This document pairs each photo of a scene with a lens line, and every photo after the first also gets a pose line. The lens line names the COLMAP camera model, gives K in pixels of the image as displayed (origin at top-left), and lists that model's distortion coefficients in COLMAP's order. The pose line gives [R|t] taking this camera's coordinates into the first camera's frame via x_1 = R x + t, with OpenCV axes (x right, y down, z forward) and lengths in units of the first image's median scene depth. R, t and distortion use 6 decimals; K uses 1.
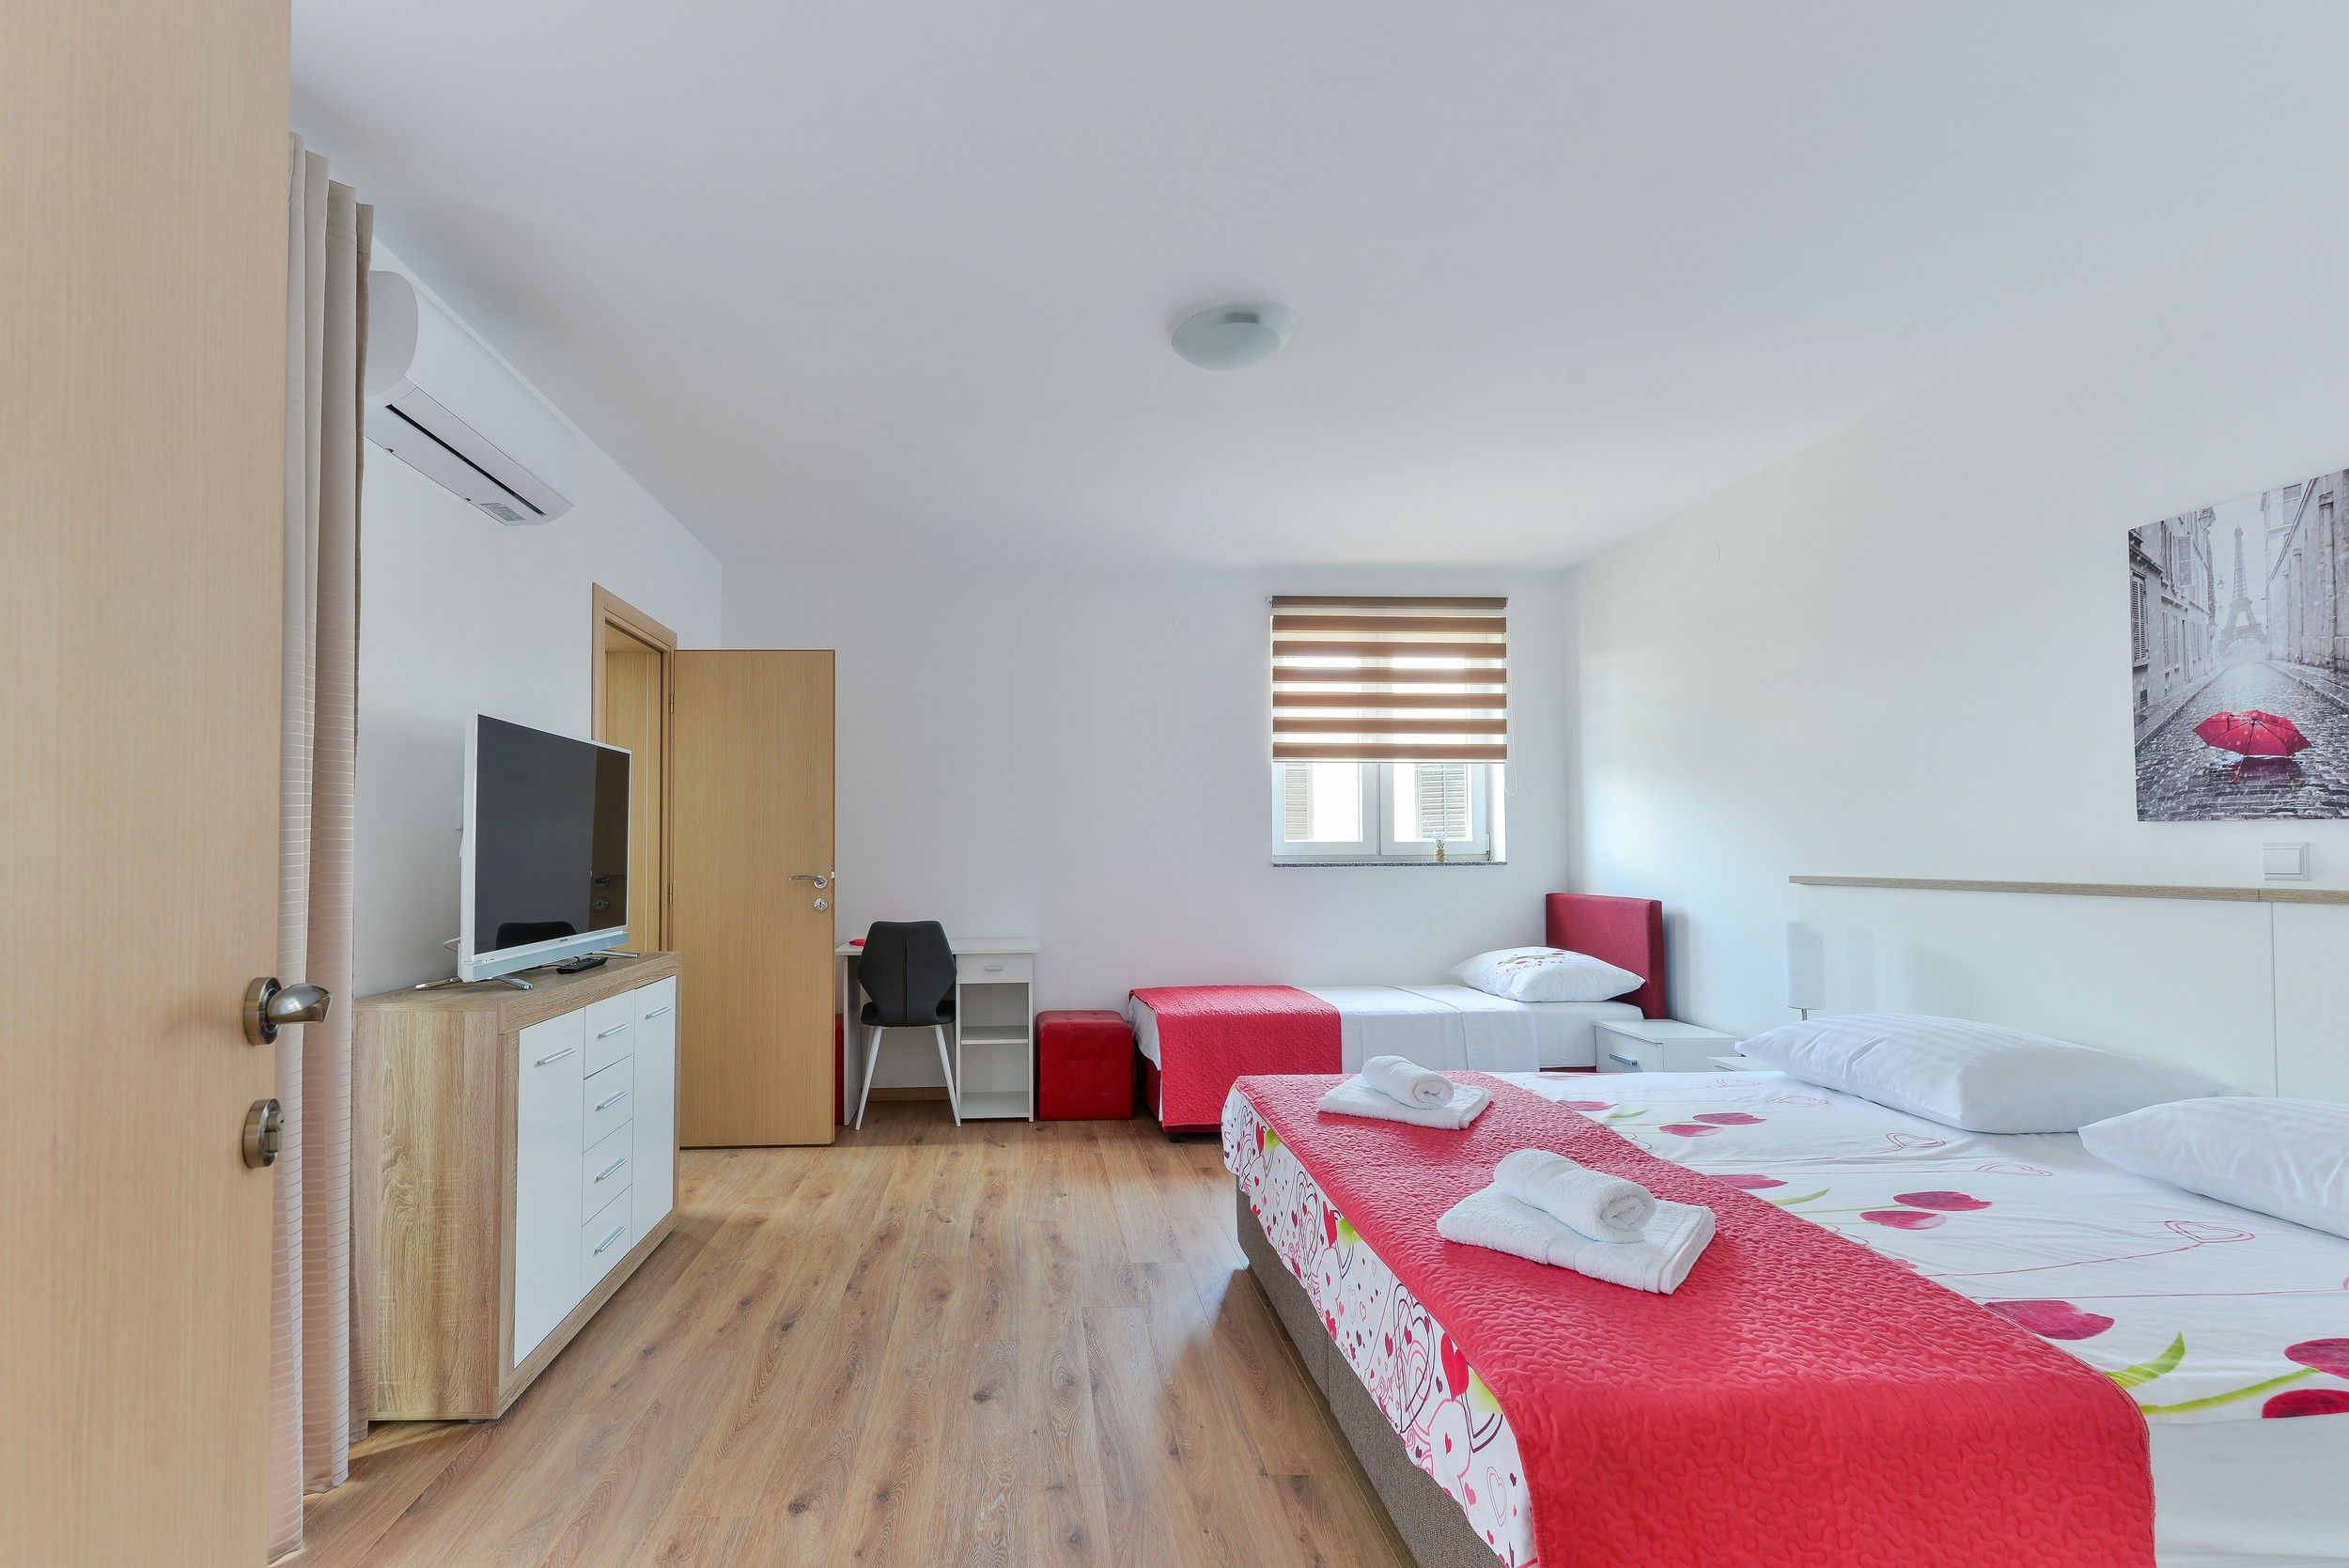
lens RADIAL K [[1040.7, 0, 1056.5], [0, 1040.7, 824.7], [0, 0, 1]] dist [0.005209, -0.004629]
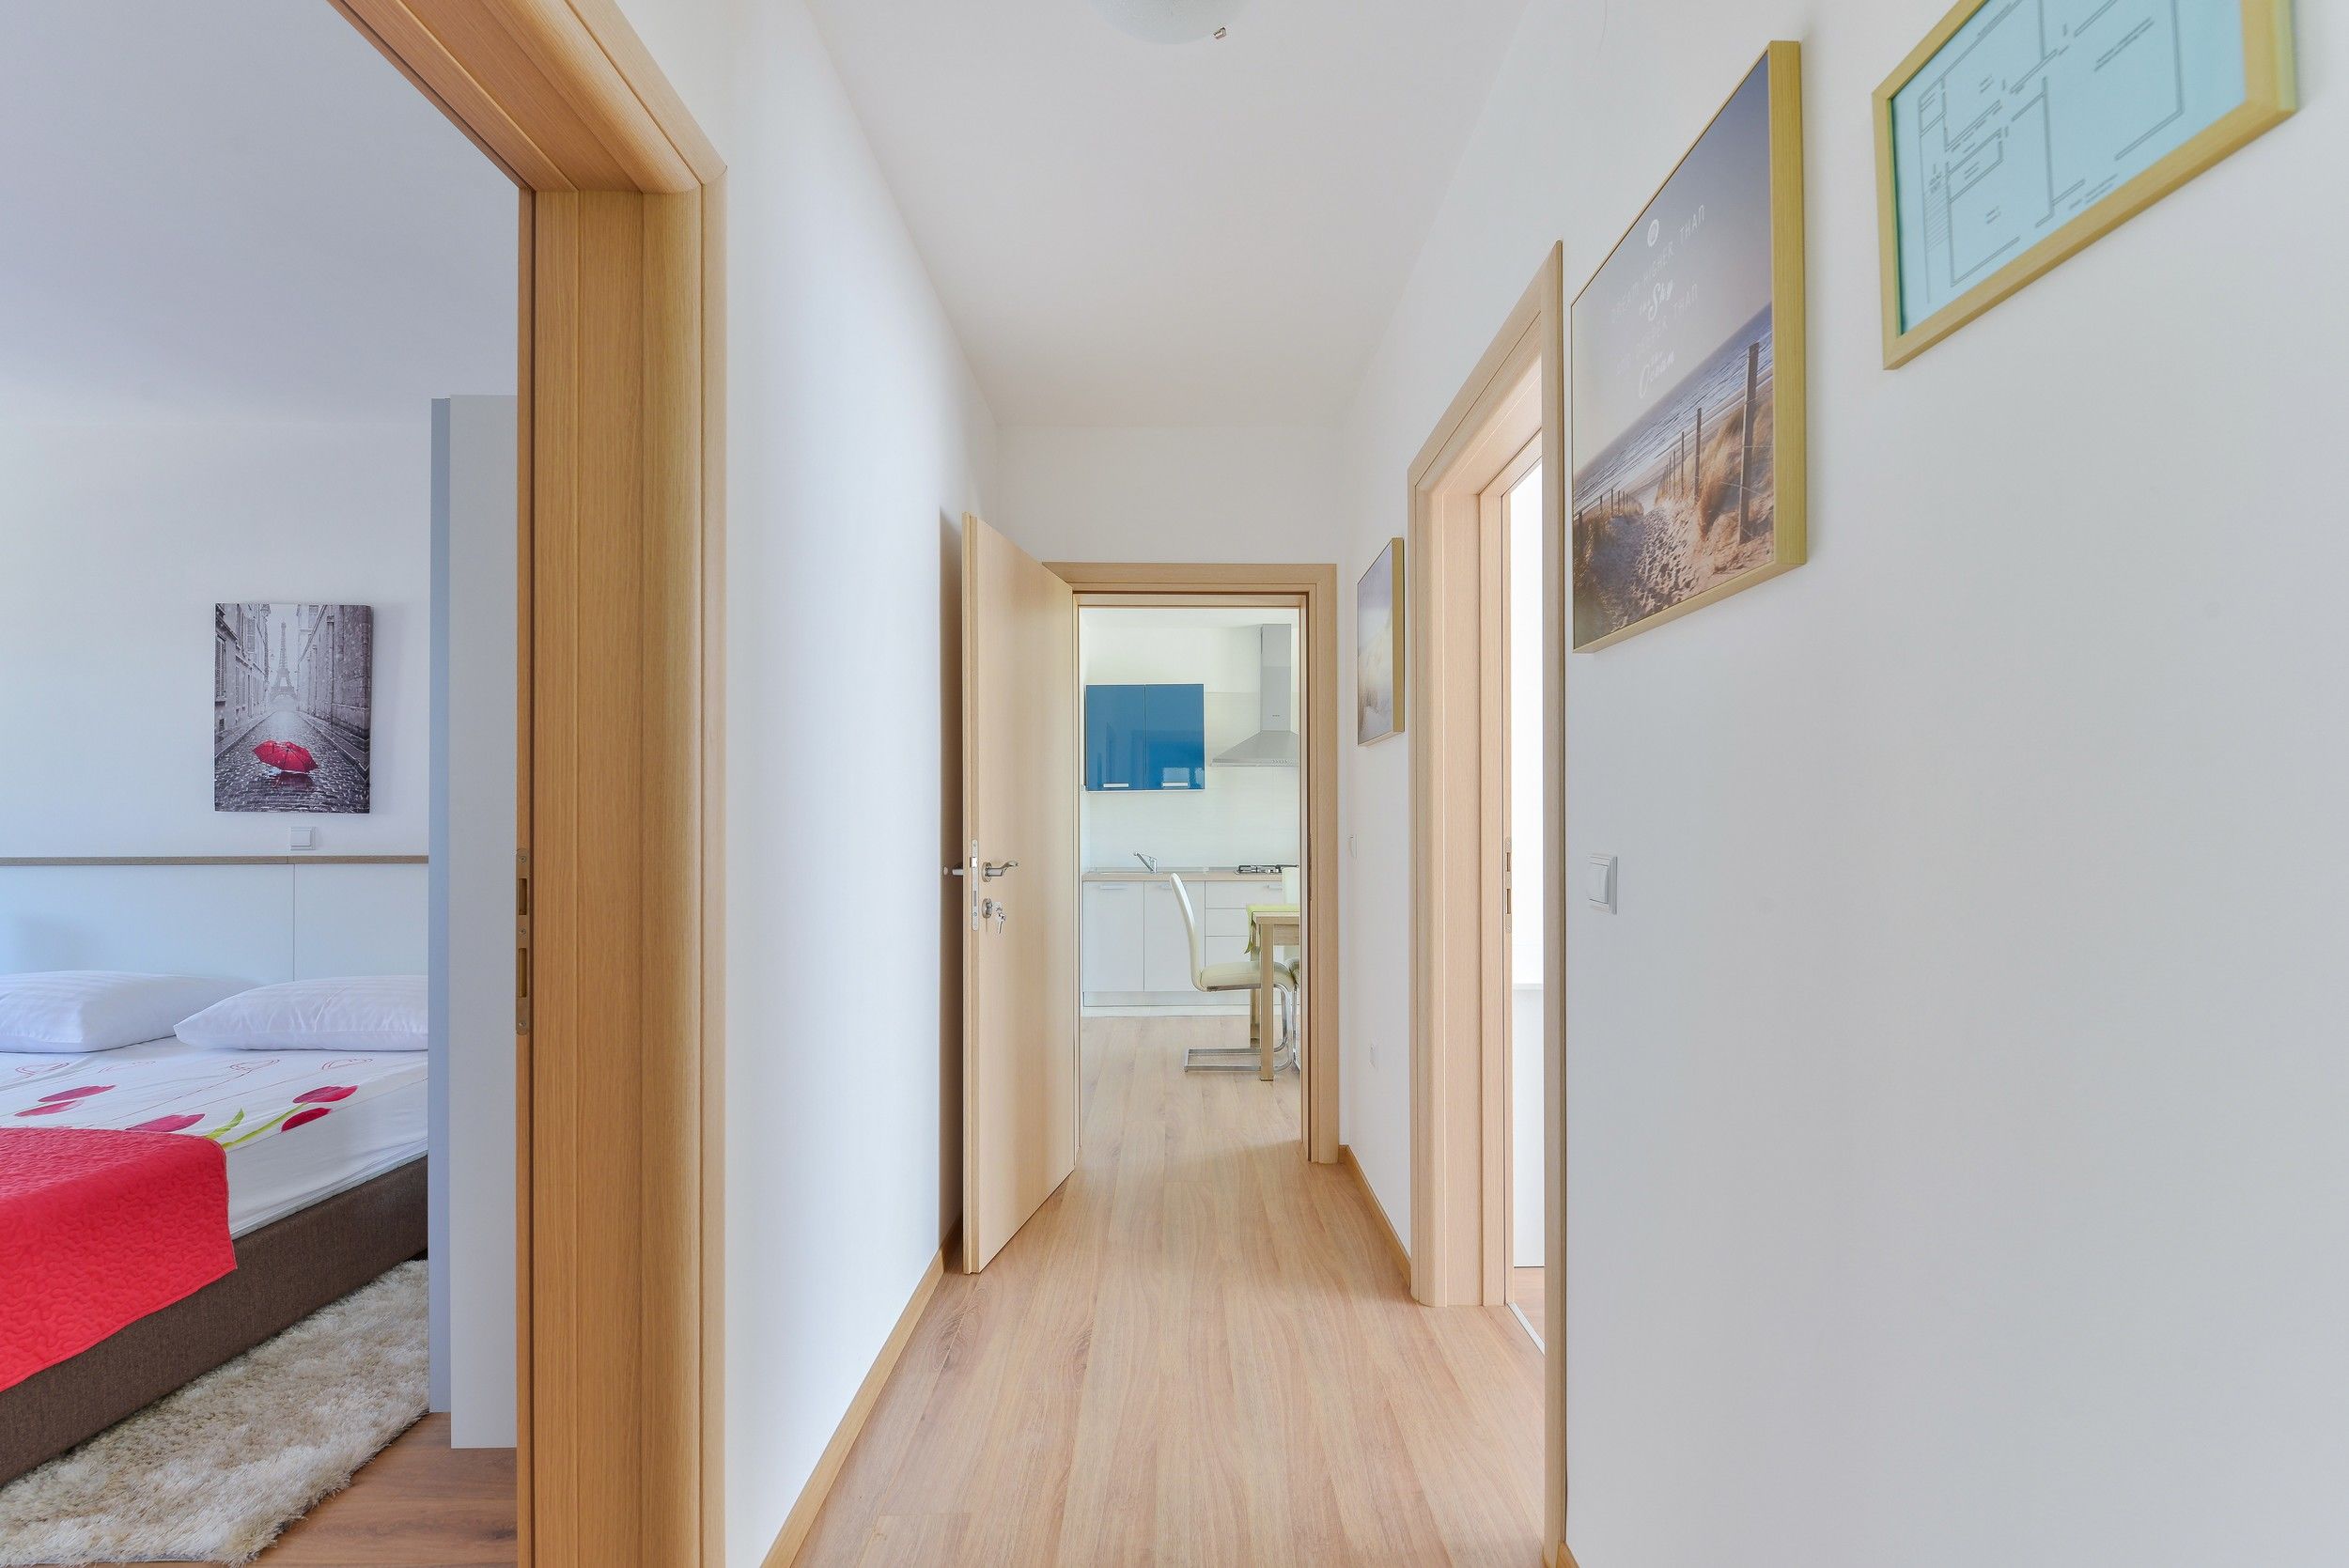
lens RADIAL K [[1040.7, 0, 1158.0], [0, 1040.7, 819.9], [0, 0, 1]] dist [0.005209, -0.004629]
pose [[0.017818, 0.010666, 0.999784, -0.356302], [-0.022927, 0.999685, -0.010257, -0.006147], [-0.999578, -0.022739, 0.018057, -0.308835]]
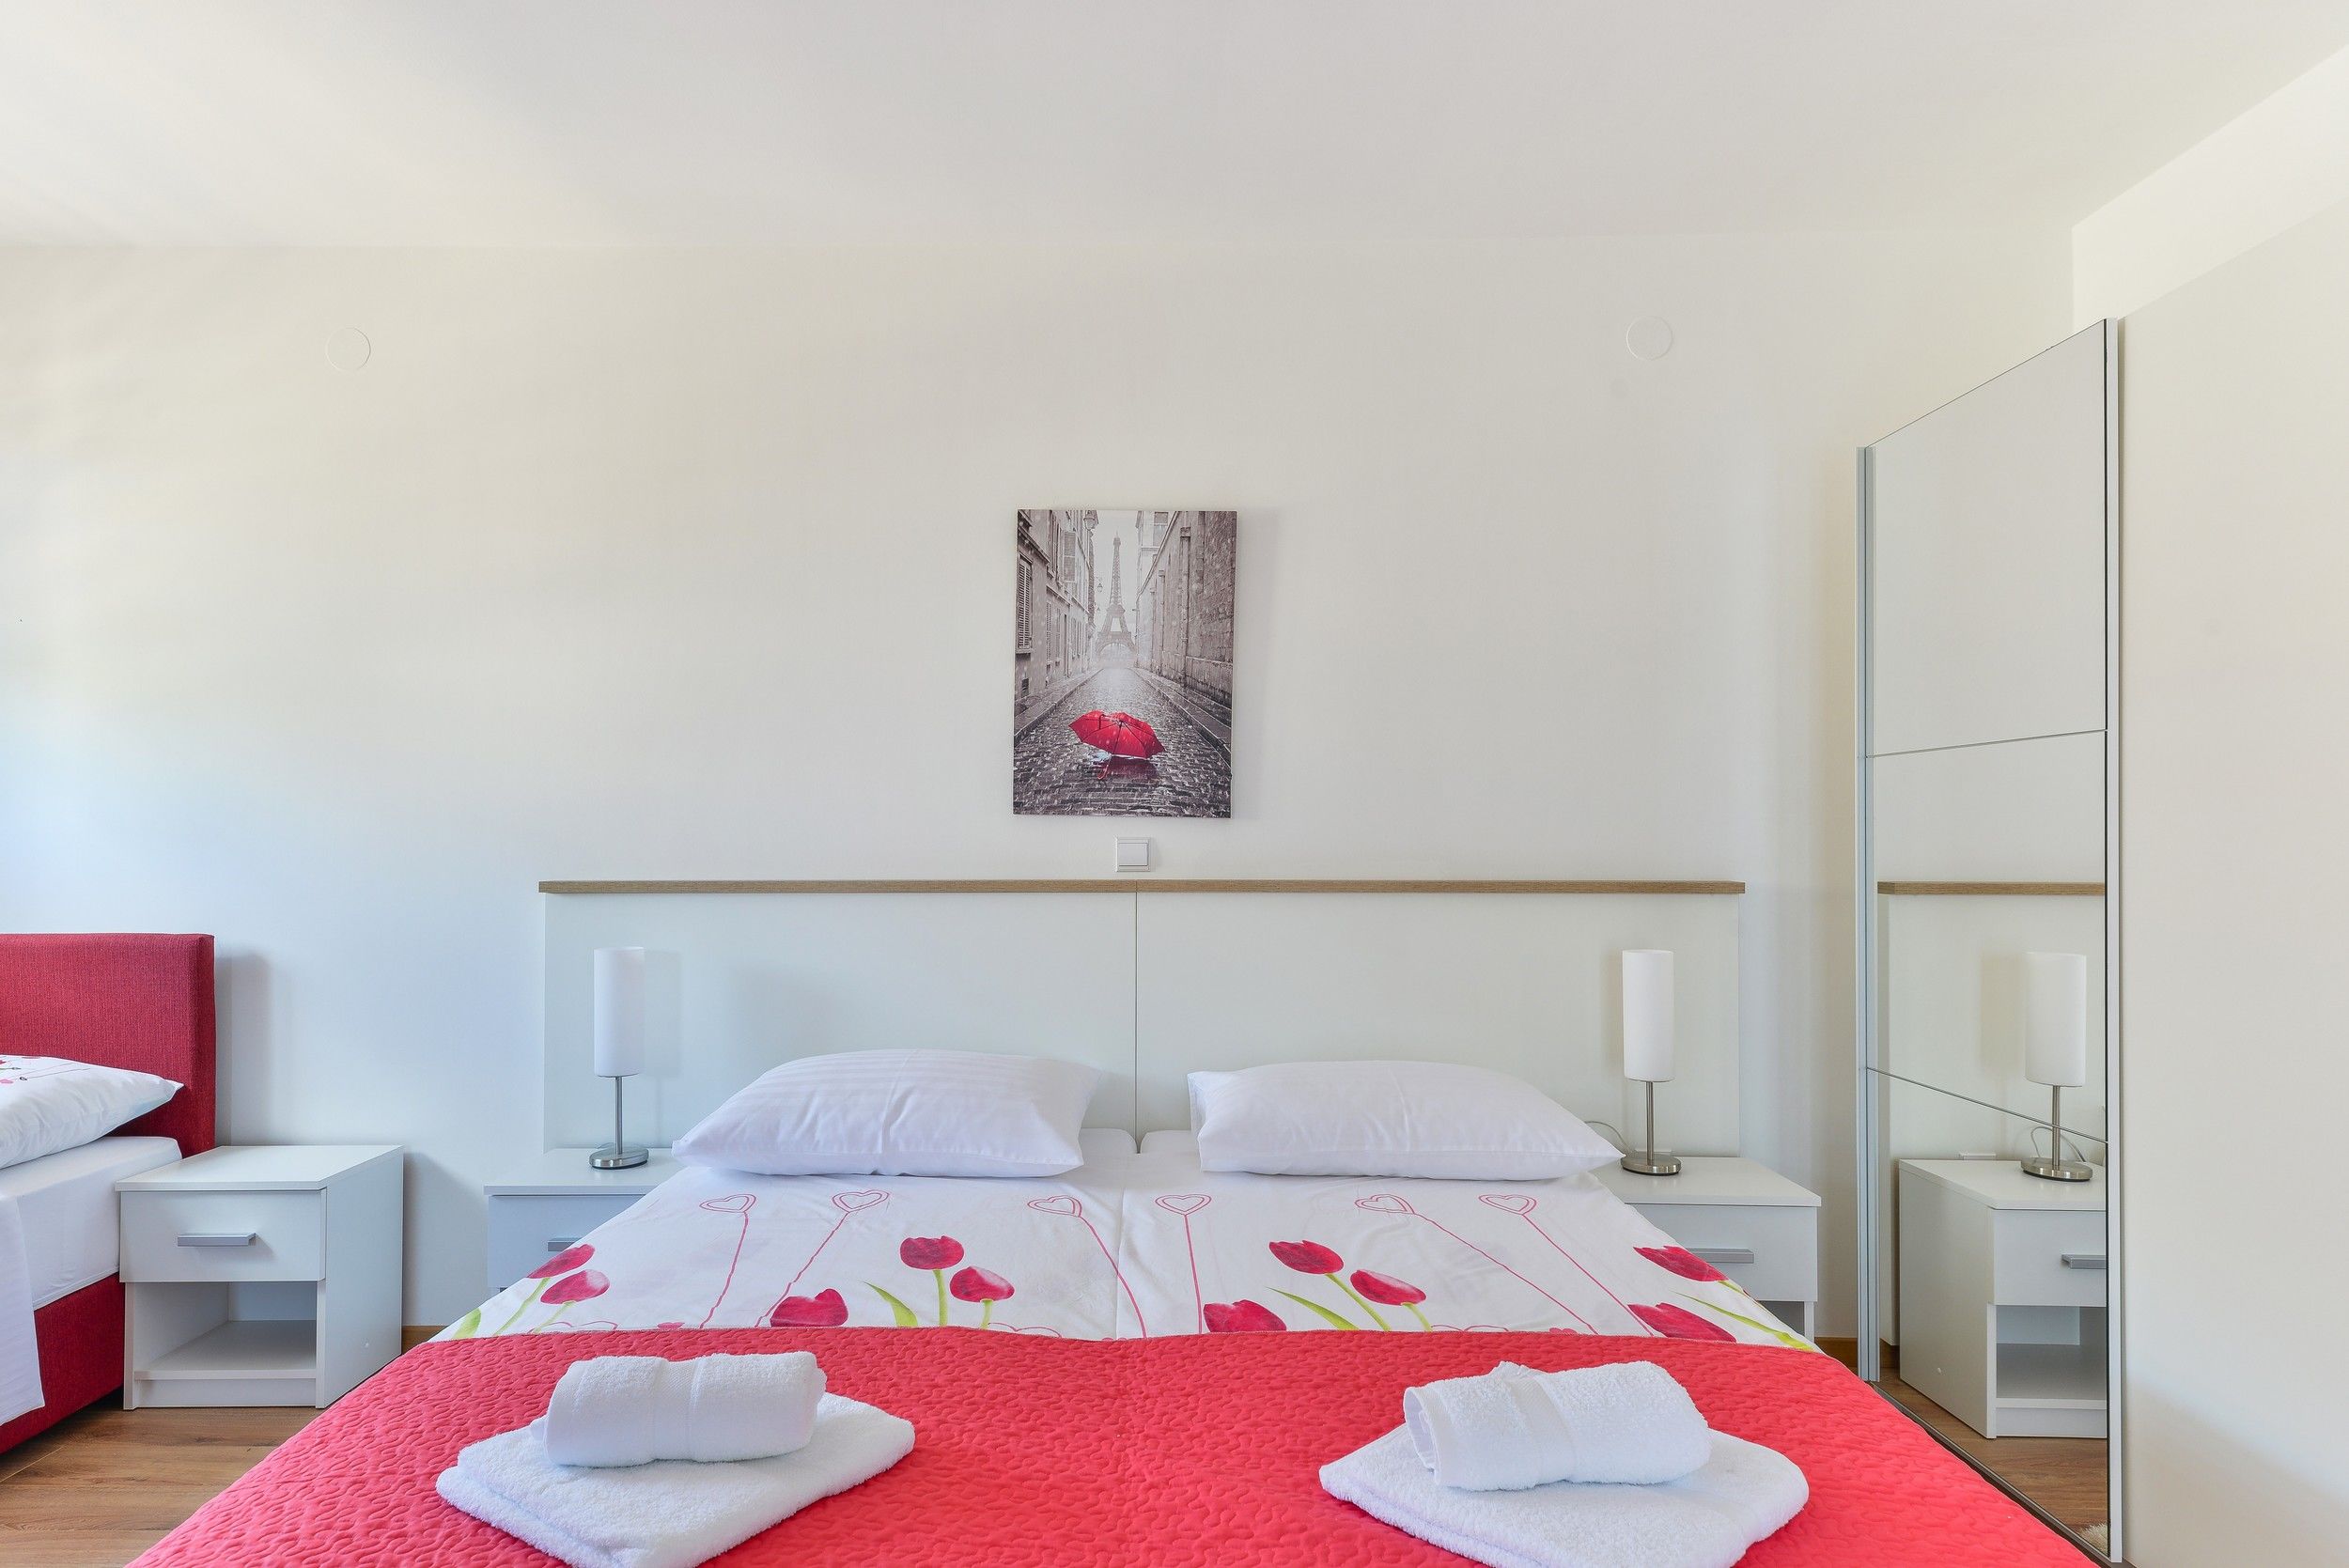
lens RADIAL K [[1325.6, 0, 1152.4], [0, 1325.6, 831.3], [0, 0, 1]] dist [0.032020, -0.004057]
pose [[0.053280, 0.014425, 0.998475, -0.182583], [-0.026404, 0.999566, -0.013032, 0.025865], [-0.998230, -0.025669, 0.053637, 0.819909]]
